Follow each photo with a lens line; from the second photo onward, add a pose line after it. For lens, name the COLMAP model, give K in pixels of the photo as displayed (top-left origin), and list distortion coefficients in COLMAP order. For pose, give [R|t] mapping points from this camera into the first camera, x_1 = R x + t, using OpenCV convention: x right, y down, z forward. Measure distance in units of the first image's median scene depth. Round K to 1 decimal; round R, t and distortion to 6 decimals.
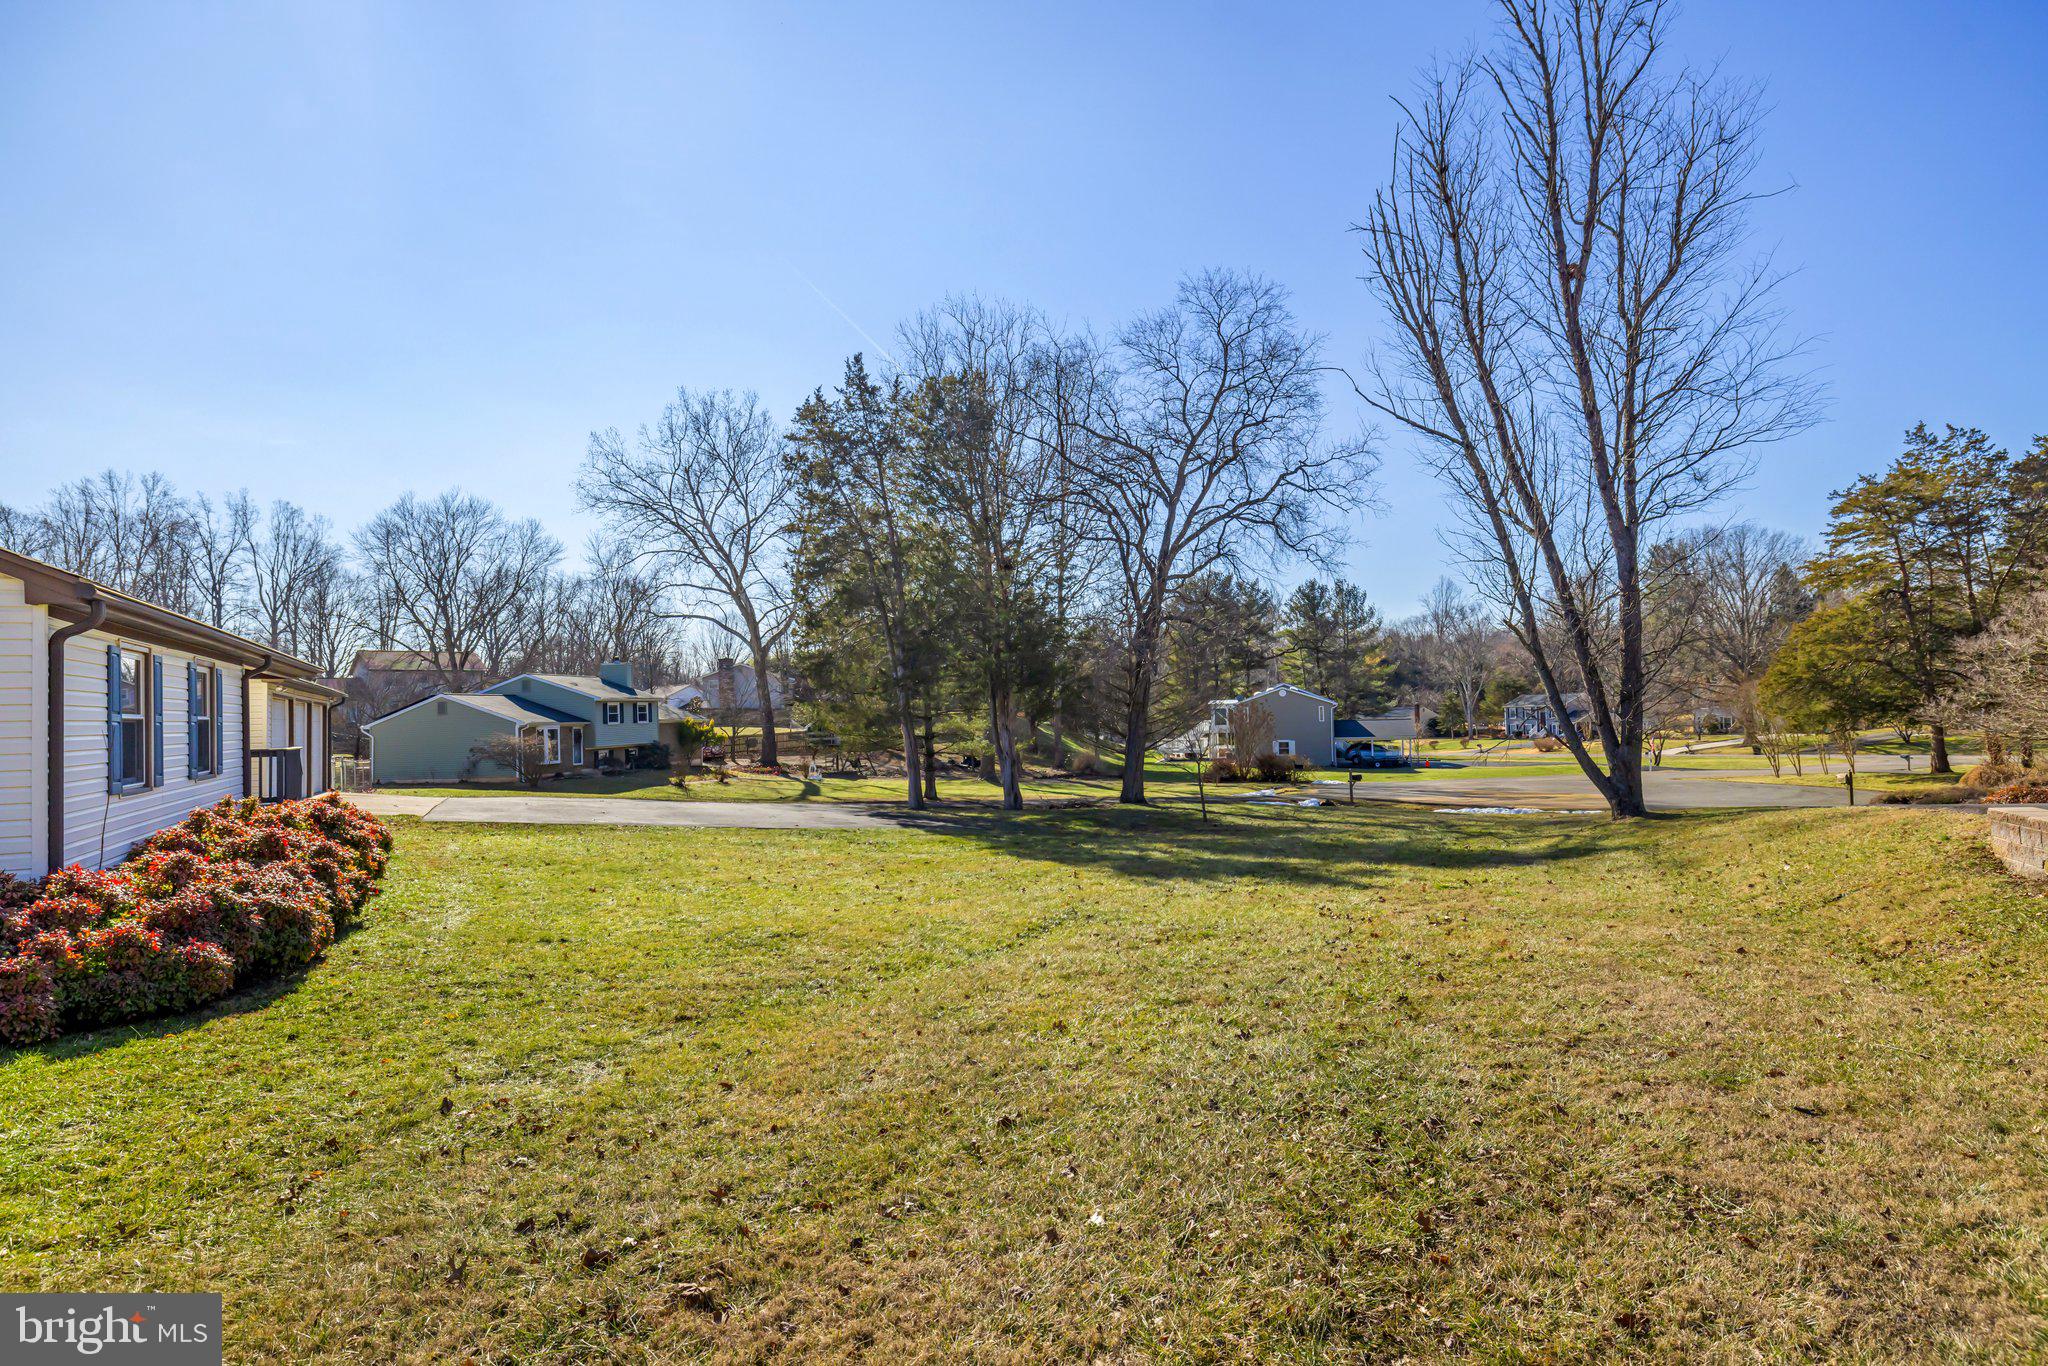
lens RADIAL K [[1824.2, 0, 1024.0], [0, 1824.2, 683.0], [0, 0, 1]] dist [-0.066971, -0.000507]
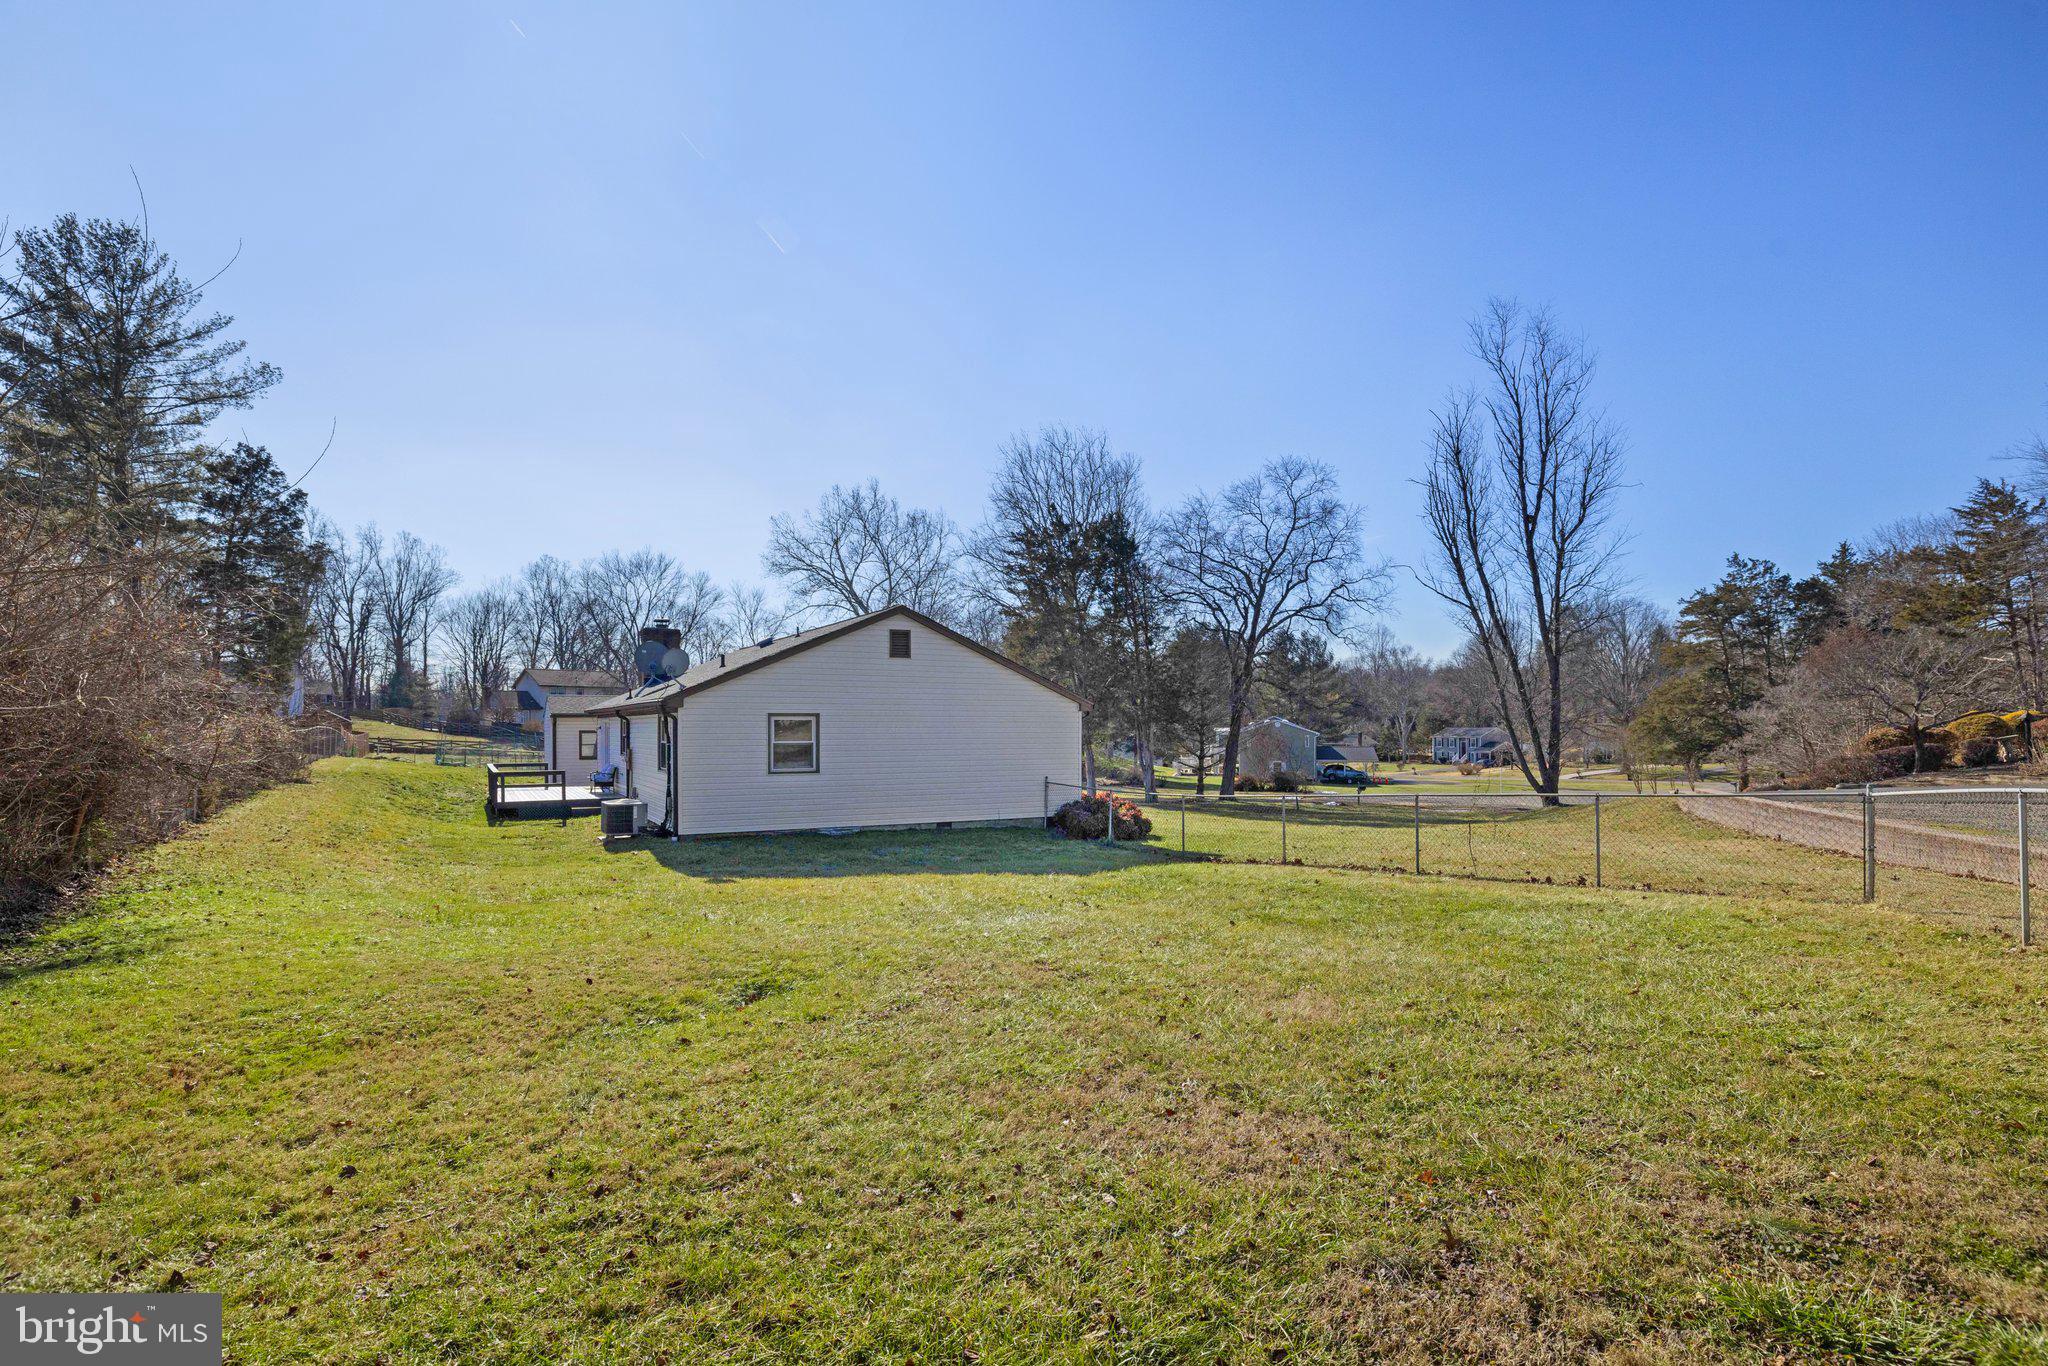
lens RADIAL K [[1995.2, 0, 1024.0], [0, 1995.2, 683.0], [0, 0, 1]] dist [-0.193509, -0.000857]
pose [[0.996611, 0.028828, 0.077045, -0.237259], [-0.028561, 0.999582, -0.004574, -0.019744], [-0.077145, 0.002358, 0.997017, -0.635070]]
